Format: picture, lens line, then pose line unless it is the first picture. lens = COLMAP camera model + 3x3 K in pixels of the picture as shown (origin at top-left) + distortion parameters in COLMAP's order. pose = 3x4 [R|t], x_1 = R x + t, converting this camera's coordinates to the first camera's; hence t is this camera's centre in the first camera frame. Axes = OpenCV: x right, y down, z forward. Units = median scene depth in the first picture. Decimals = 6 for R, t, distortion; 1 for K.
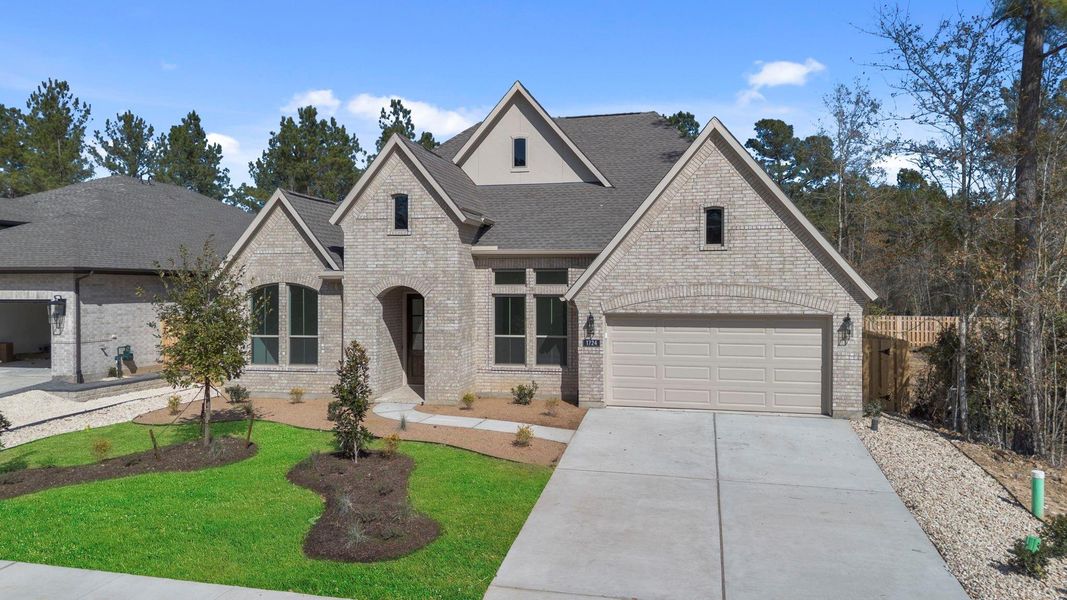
lens RADIAL K [[750.2, 0, 532.3], [0, 750.2, 300.5], [0, 0, 1]] dist [0.028077, -0.012644]
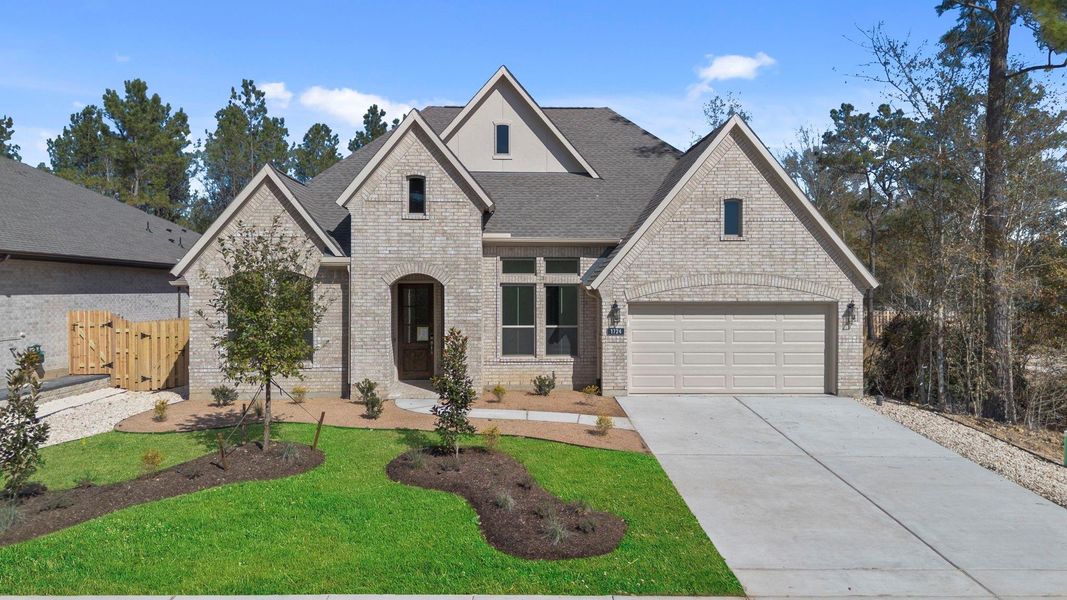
lens RADIAL K [[750.2, 0, 533.2], [0, 750.2, 297.6], [0, 0, 1]] dist [0.028077, -0.012644]
pose [[0.965622, -0.001976, 0.259942, -0.270626], [0.002890, 0.999991, -0.003134, 0.013506], [-0.259933, 0.003777, 0.965619, 0.056845]]
